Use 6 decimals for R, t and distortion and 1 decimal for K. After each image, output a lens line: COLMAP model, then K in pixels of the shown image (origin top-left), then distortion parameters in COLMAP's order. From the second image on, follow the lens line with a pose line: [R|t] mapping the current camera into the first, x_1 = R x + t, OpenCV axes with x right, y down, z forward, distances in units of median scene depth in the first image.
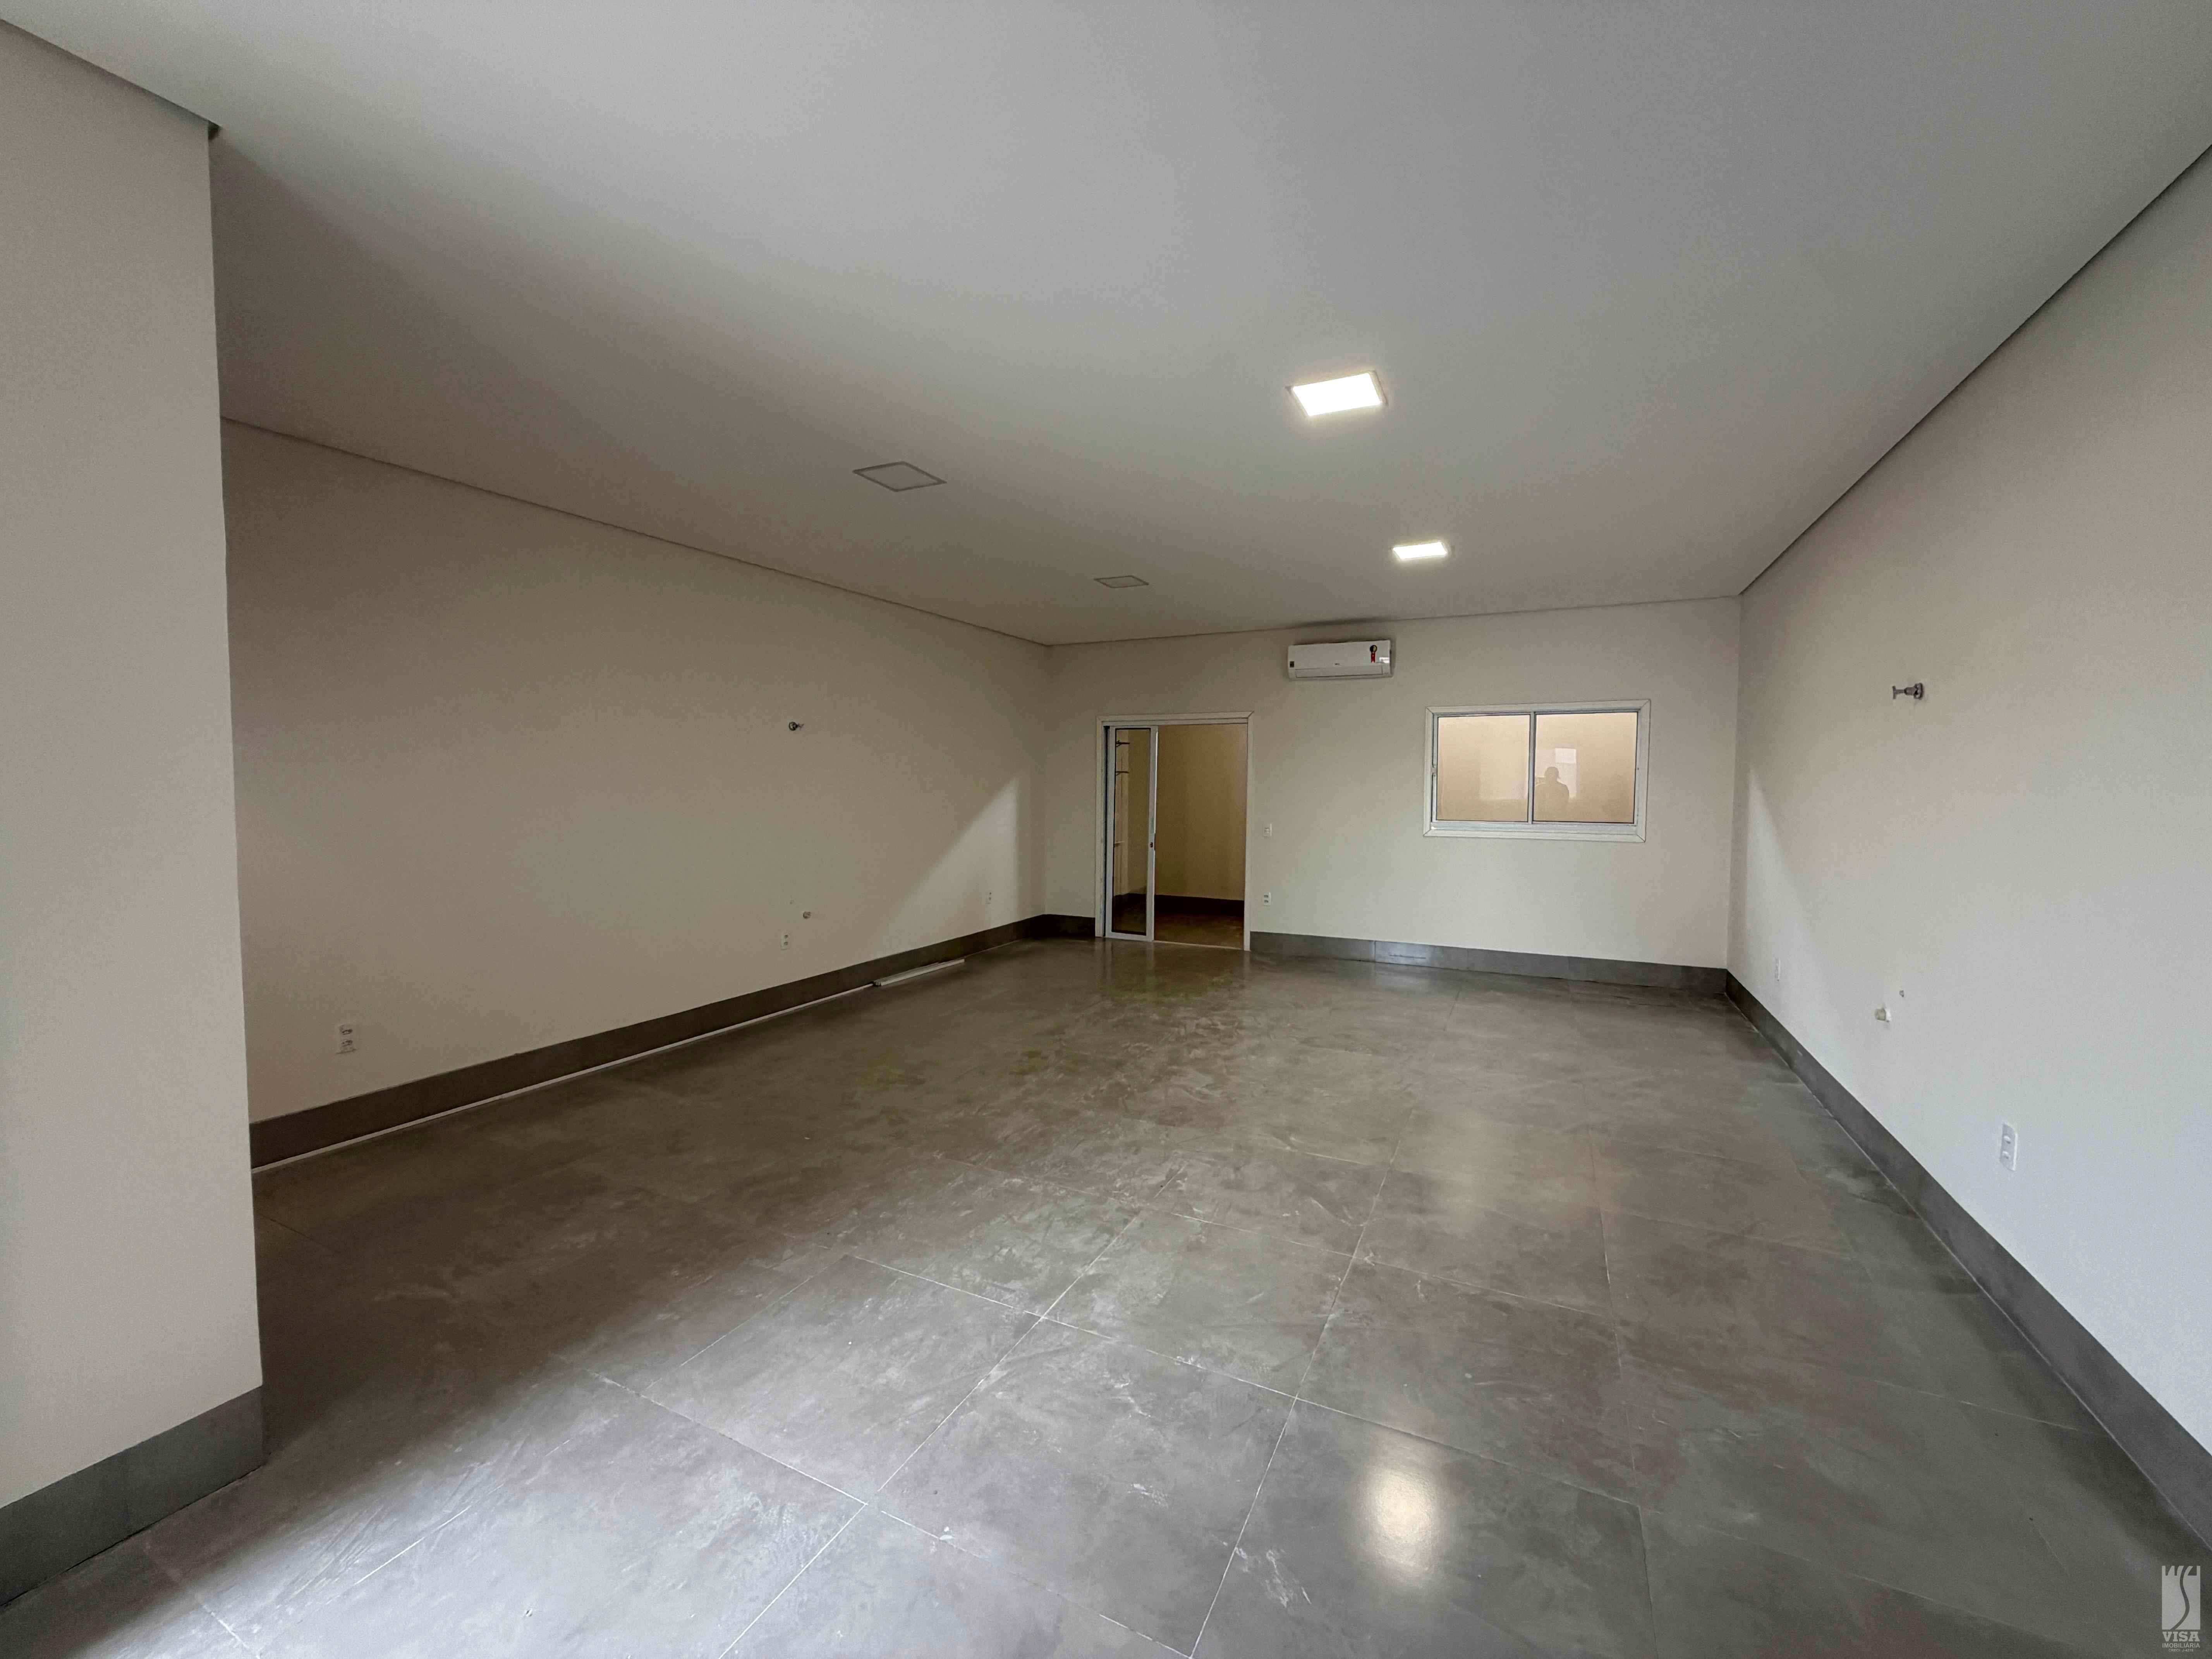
lens RADIAL K [[879.4, 0, 1112.6], [0, 879.4, 844.3], [0, 0, 1]] dist [0.001494, -0.000535]
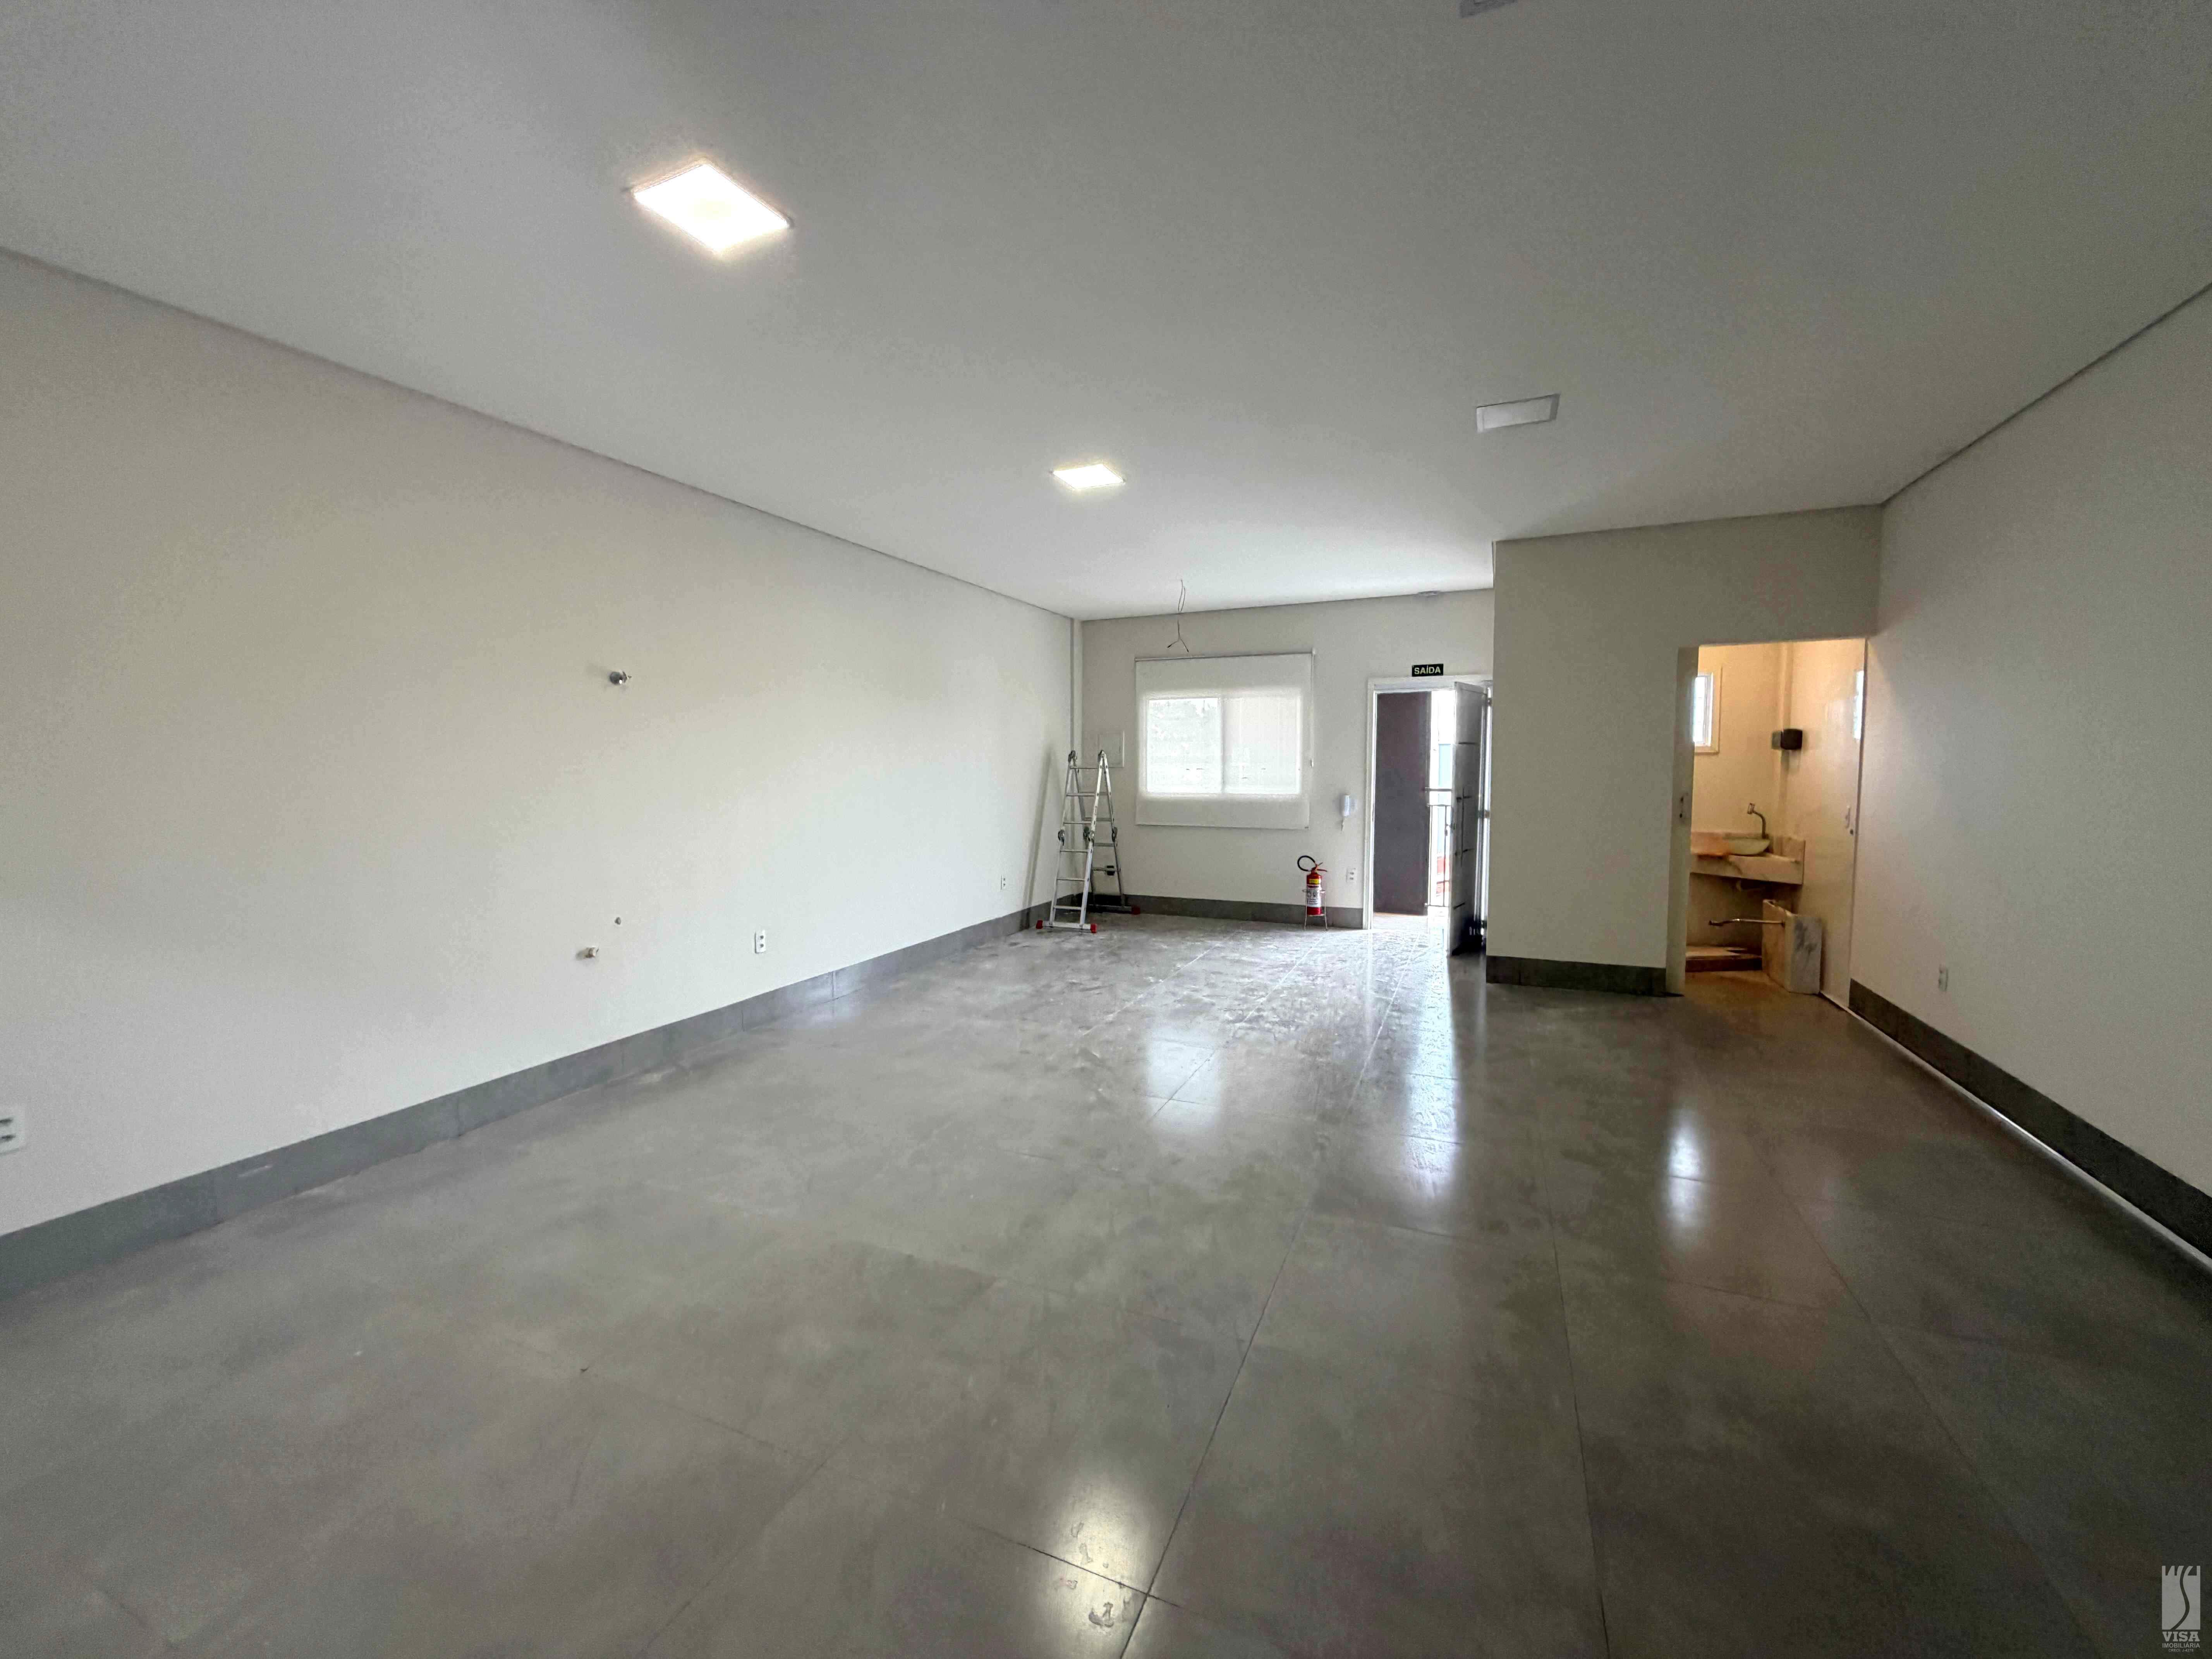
lens RADIAL K [[879.4, 0, 1075.3], [0, 879.4, 803.8], [0, 0, 1]] dist [0.001494, -0.000535]
pose [[-0.999967, 0.001082, -0.008111, 0.176592], [0.000118, 0.993027, 0.117887, -0.096092], [0.008182, 0.117882, -0.992994, 1.496334]]
